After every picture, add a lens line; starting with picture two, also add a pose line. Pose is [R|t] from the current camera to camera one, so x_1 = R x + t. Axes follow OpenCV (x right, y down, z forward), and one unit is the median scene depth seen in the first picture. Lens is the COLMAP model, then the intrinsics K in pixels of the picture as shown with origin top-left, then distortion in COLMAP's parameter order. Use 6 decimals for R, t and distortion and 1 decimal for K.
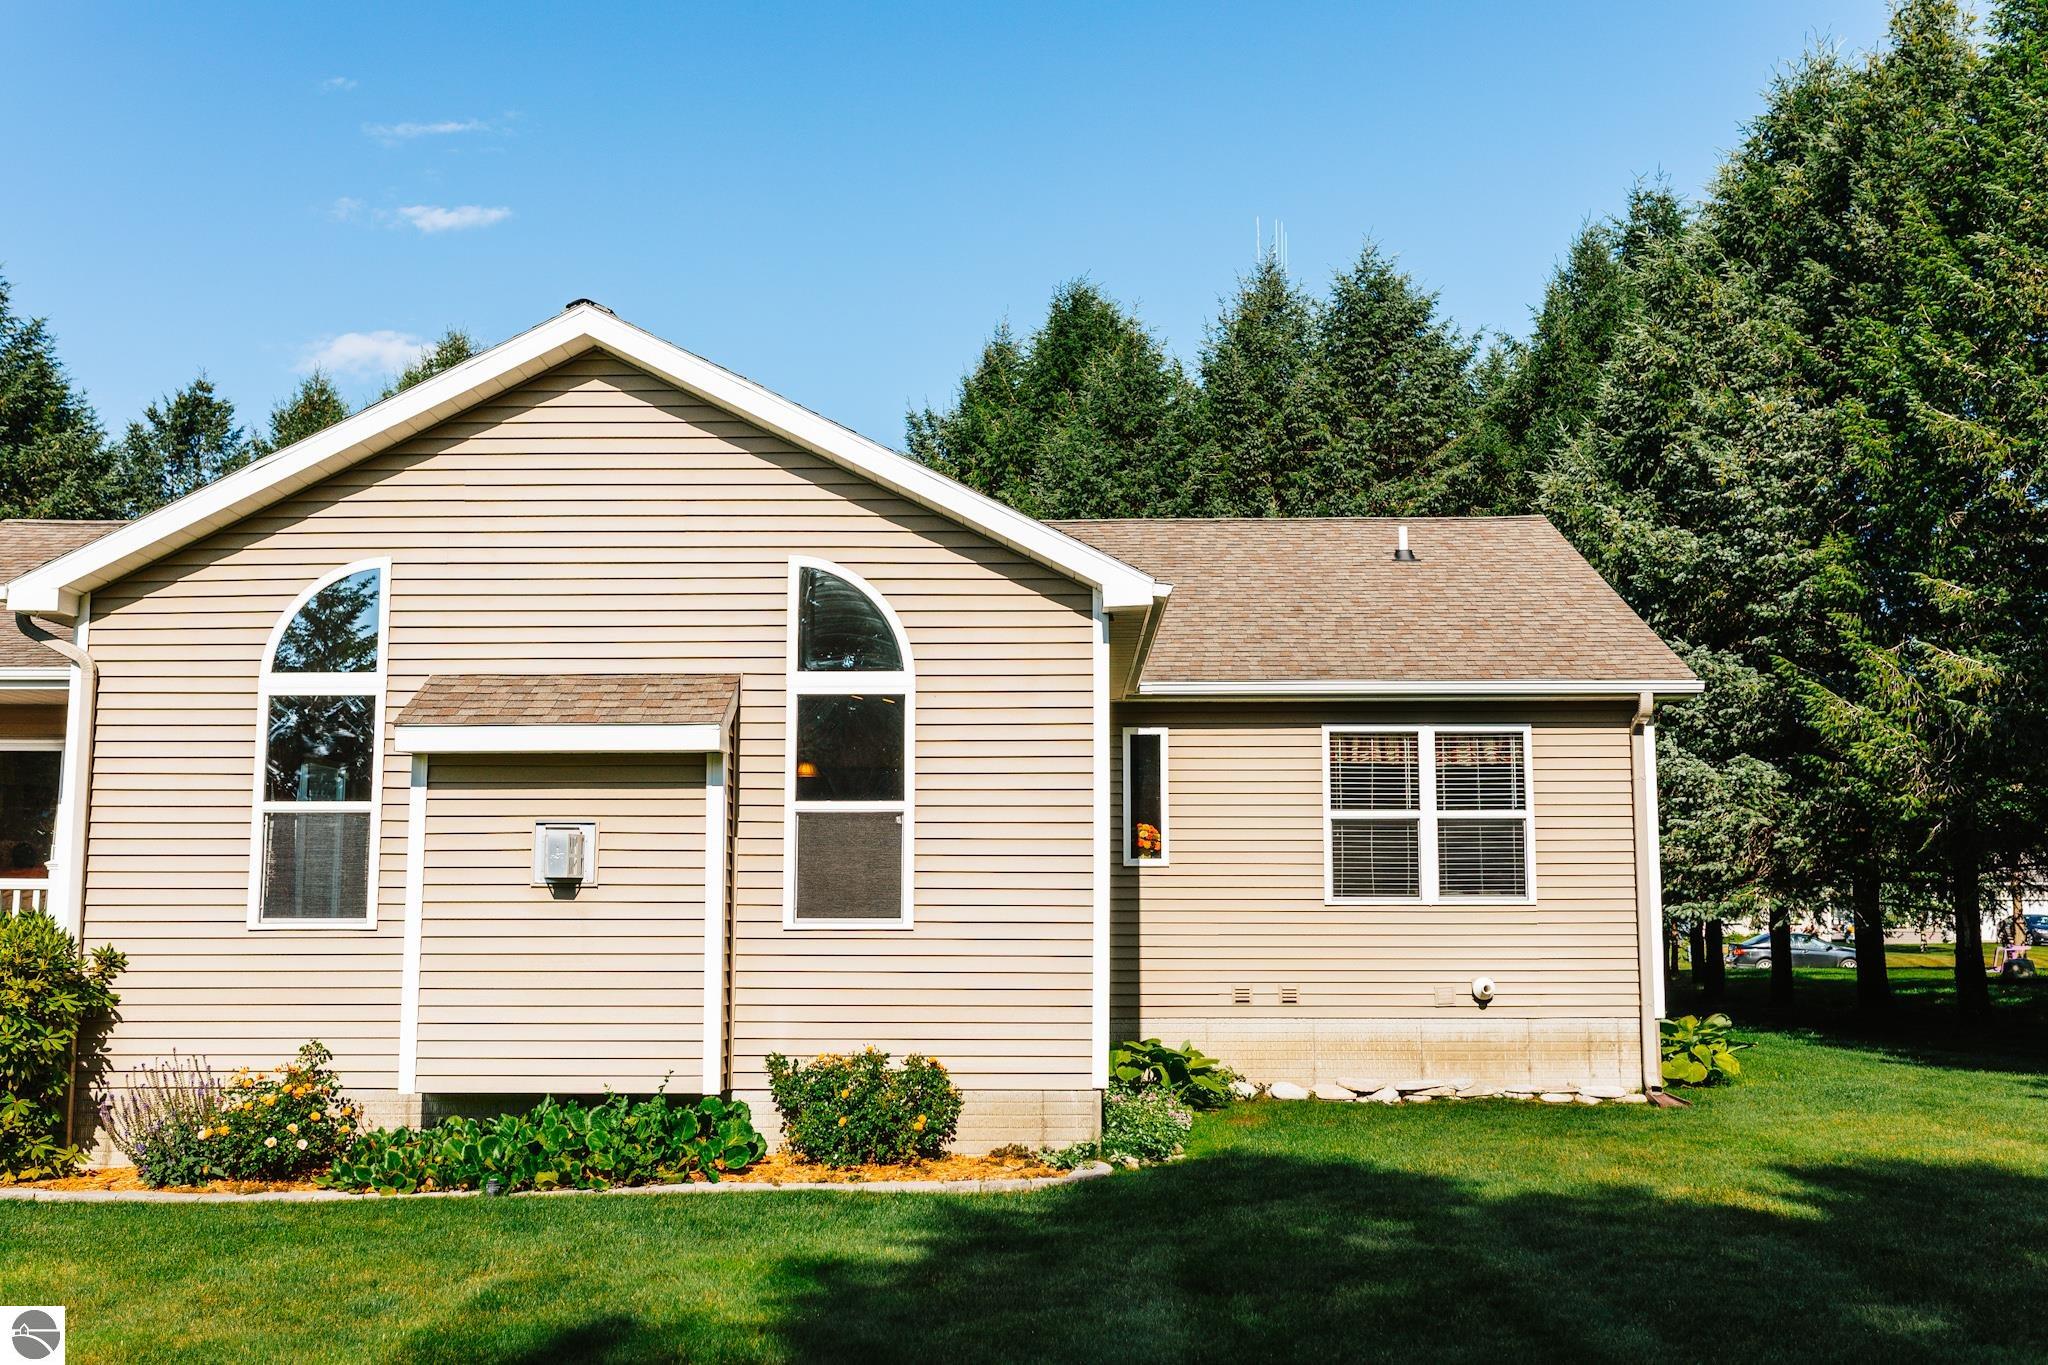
lens RADIAL K [[1944.2, 0, 1024.0], [0, 1944.2, 682.5], [0, 0, 1]] dist [-0.004517, -0.000505]
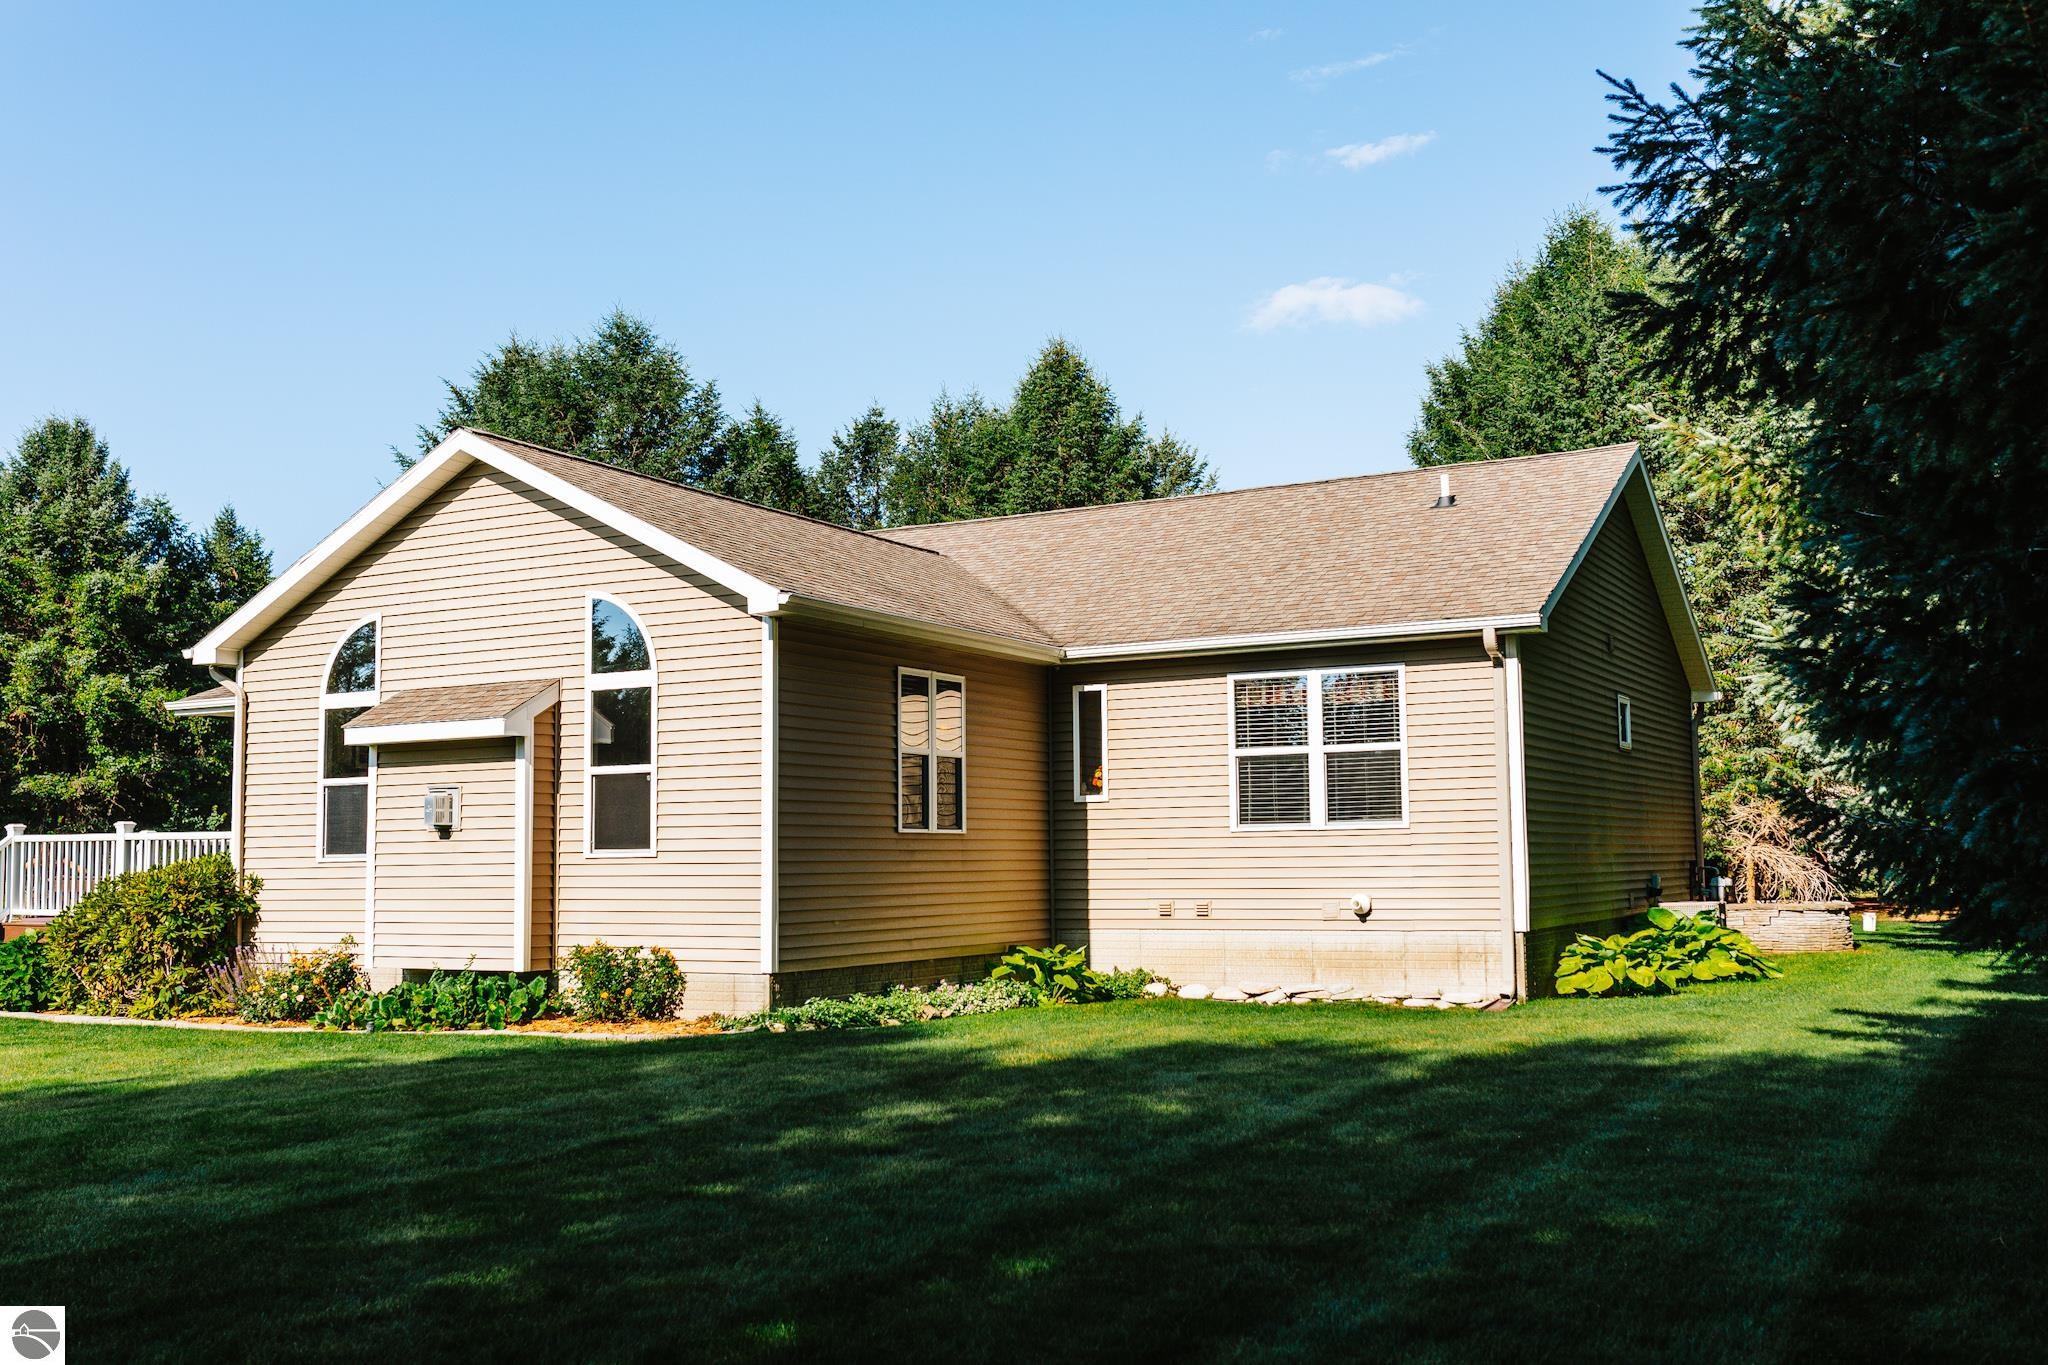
lens RADIAL K [[1944.2, 0, 1024.0], [0, 1944.2, 682.5], [0, 0, 1]] dist [-0.004517, -0.000505]
pose [[0.881024, -0.053909, -0.469989, 0.604365], [0.070063, 0.997399, 0.016933, -0.001190], [0.467854, -0.047847, 0.882510, -0.065924]]
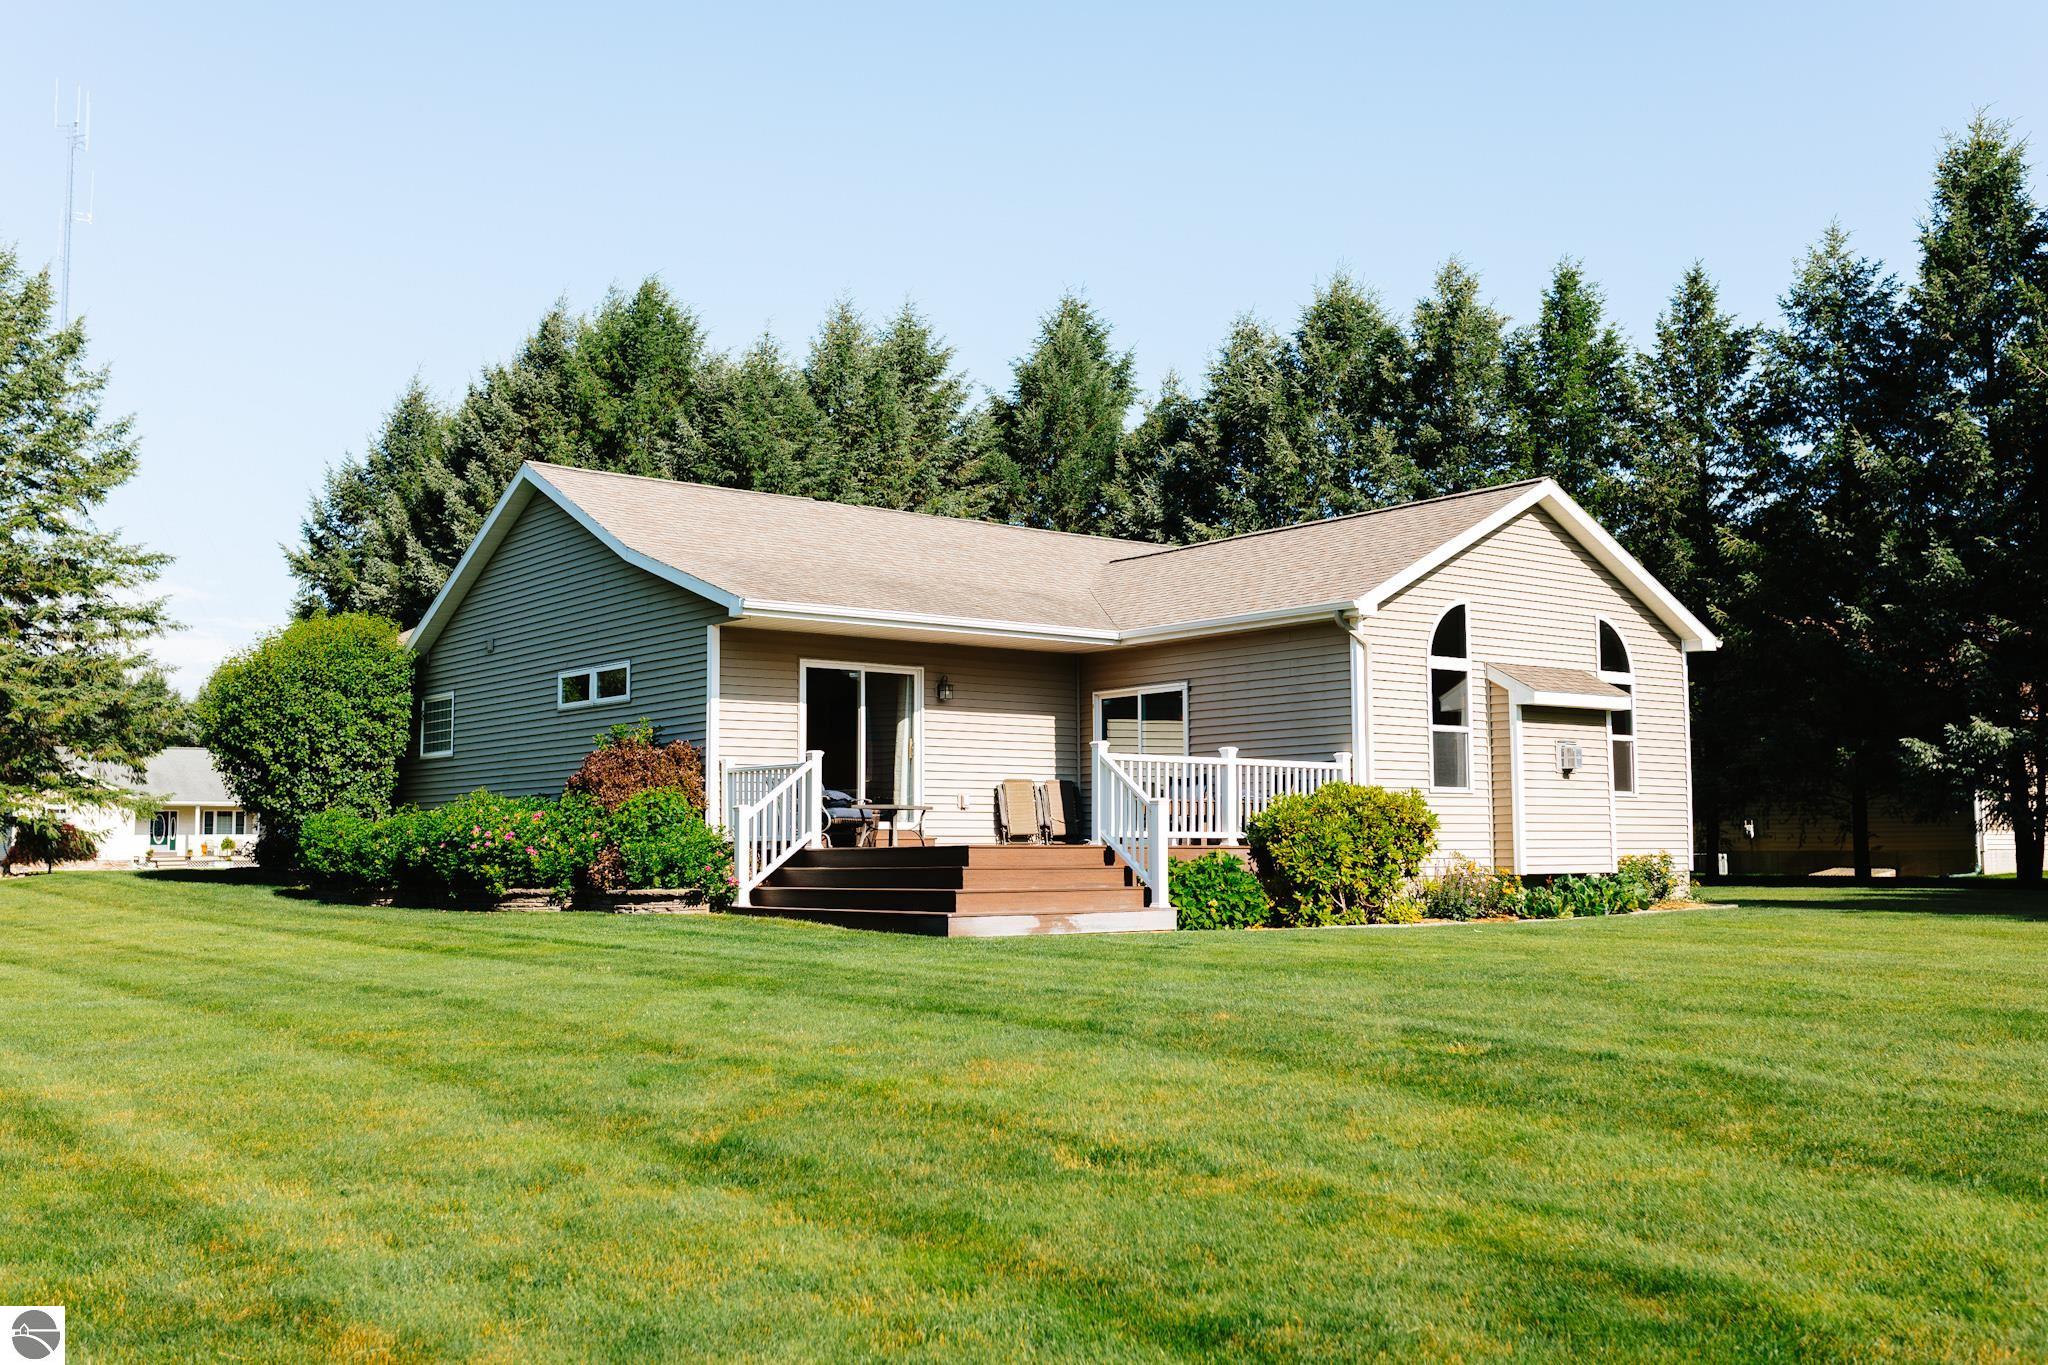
lens RADIAL K [[1938.8, 0, 1024.0], [0, 1938.8, 682.5], [0, 0, 1]] dist [-0.004159, 0.002123]
pose [[0.778890, 0.050362, 0.625135, -1.381730], [-0.072021, 0.997359, 0.009387, 0.023324], [-0.623011, -0.052334, 0.780460, -0.158613]]
